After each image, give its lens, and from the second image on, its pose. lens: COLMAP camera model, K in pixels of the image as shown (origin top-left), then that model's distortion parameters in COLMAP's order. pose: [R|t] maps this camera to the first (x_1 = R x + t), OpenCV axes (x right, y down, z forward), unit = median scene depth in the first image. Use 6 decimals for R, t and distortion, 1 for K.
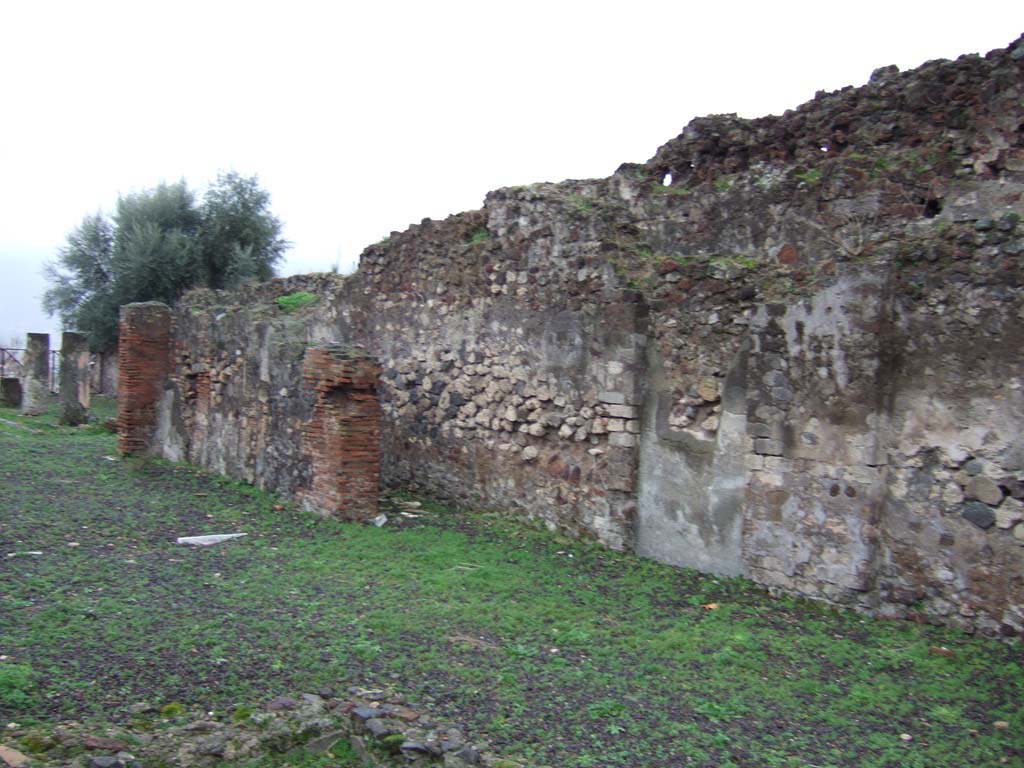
lens RADIAL K [[1081.4, 0, 512.0], [0, 1081.4, 384.0], [0, 0, 1]] dist [-0.056410, 0.017540]
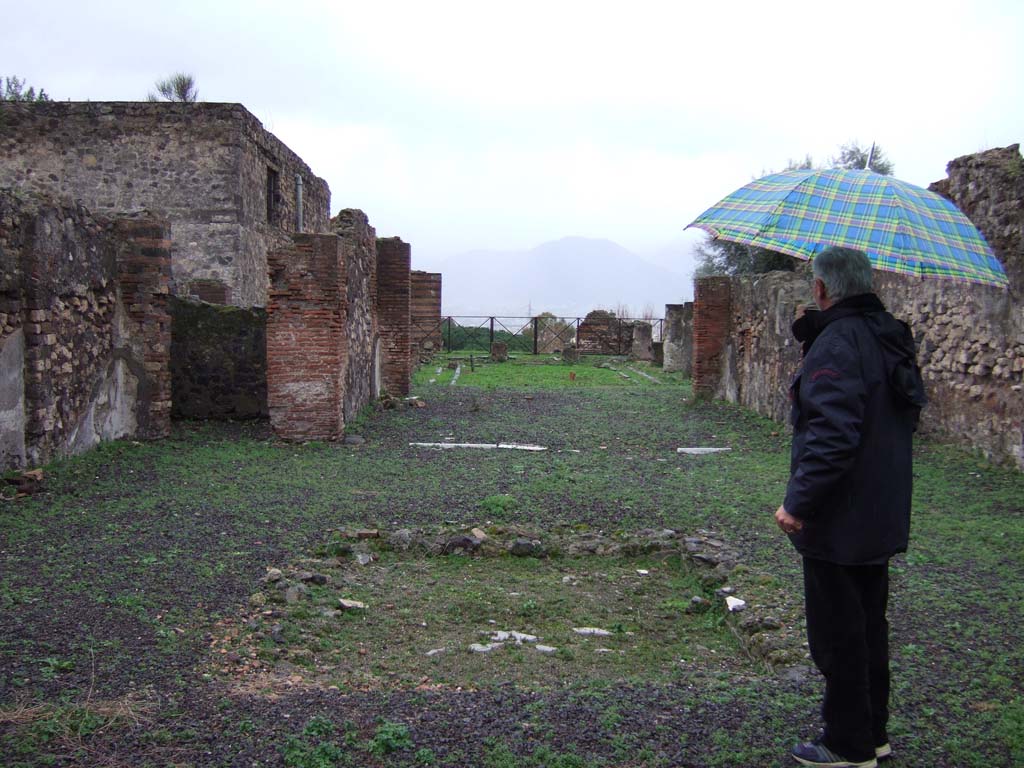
lens RADIAL K [[1081.4, 0, 512.0], [0, 1081.4, 384.0], [0, 0, 1]] dist [-0.056410, 0.017540]
pose [[0.800827, 0.006948, -0.598855, 0.281017], [0.008751, 0.999690, 0.023301, 0.024475], [0.598832, -0.023900, 0.800518, -0.176283]]
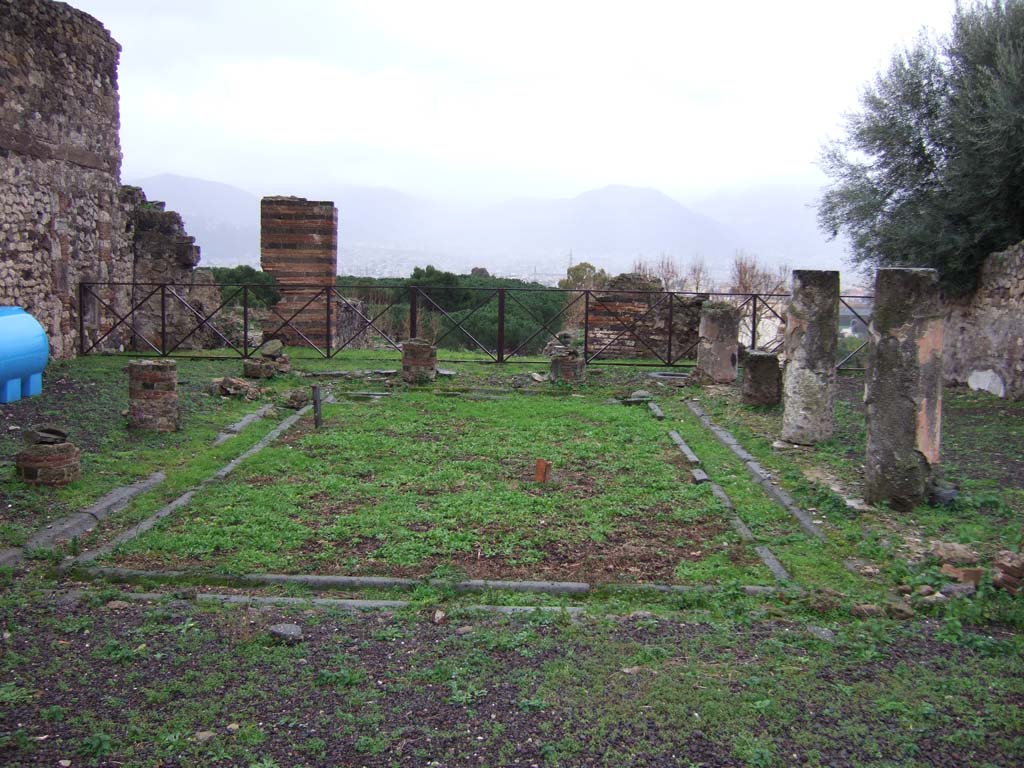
lens RADIAL K [[1081.4, 0, 512.0], [0, 1081.4, 384.0], [0, 0, 1]] dist [-0.056410, 0.017540]
pose [[0.776269, 0.044136, -0.628855, -0.488709], [0.000611, 0.997493, 0.070763, -0.062006], [0.630402, -0.055315, 0.774296, 1.082583]]
